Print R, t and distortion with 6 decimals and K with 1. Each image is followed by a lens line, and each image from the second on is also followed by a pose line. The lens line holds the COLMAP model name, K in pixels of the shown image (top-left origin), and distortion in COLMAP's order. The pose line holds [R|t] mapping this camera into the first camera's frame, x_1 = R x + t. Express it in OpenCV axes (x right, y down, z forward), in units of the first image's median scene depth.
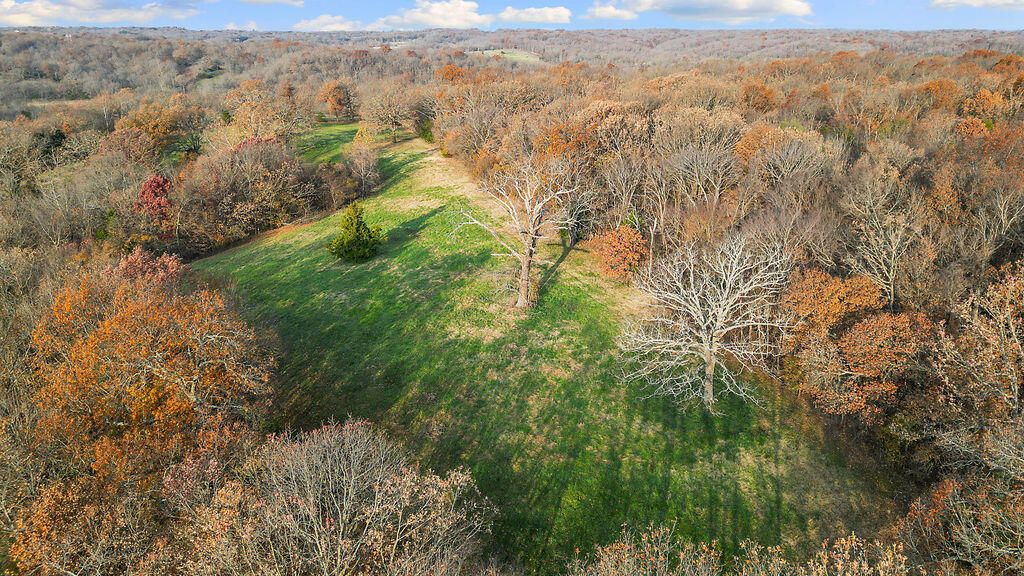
lens RADIAL K [[685.3, 0, 517.6], [0, 685.3, 288.4], [0, 0, 1]] dist [-0.003910, -0.009349]
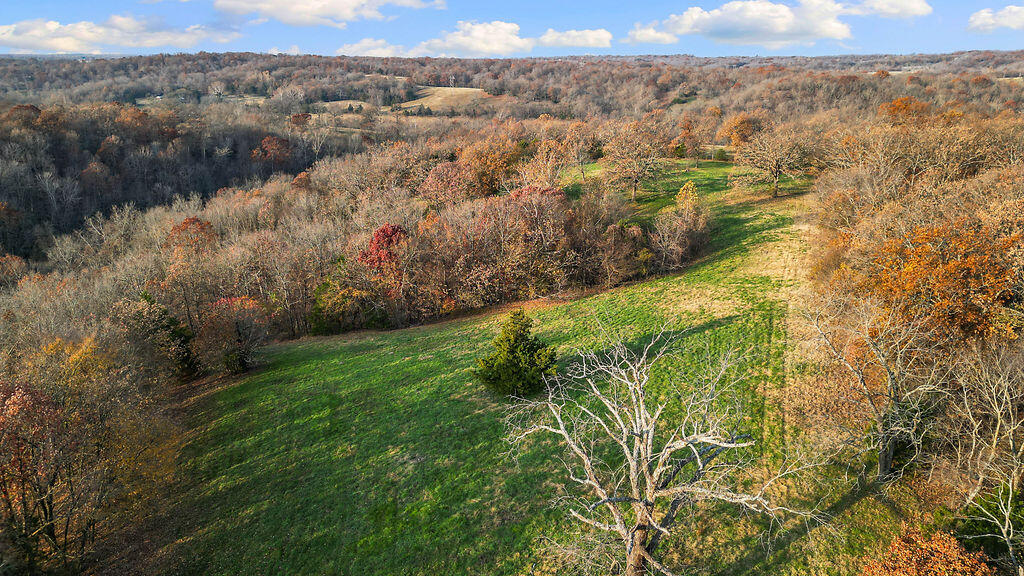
lens RADIAL K [[685.3, 0, 517.6], [0, 685.3, 288.4], [0, 0, 1]] dist [-0.003910, -0.009349]
pose [[0.778060, 0.181079, -0.601525, 0.023199], [-0.201357, 0.978919, 0.034237, -0.025509], [0.595044, 0.094483, 0.798120, 0.072330]]
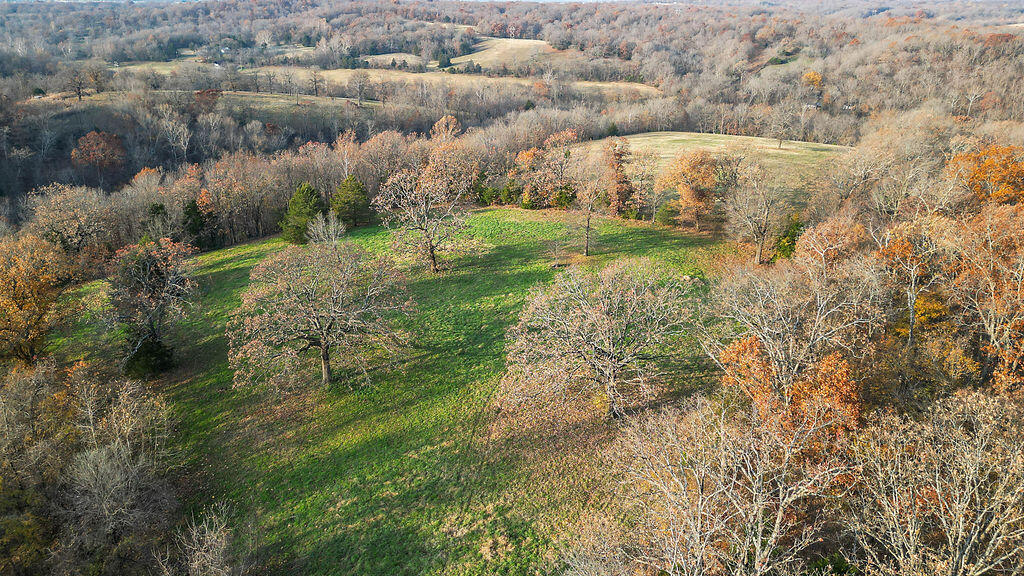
lens RADIAL K [[685.3, 0, 517.6], [0, 685.3, 288.4], [0, 0, 1]] dist [-0.003910, -0.009349]
pose [[0.657104, 0.276047, -0.701436, 0.000707], [-0.247172, 0.957991, 0.145463, -0.094977], [0.712124, 0.077791, 0.697731, 0.227906]]
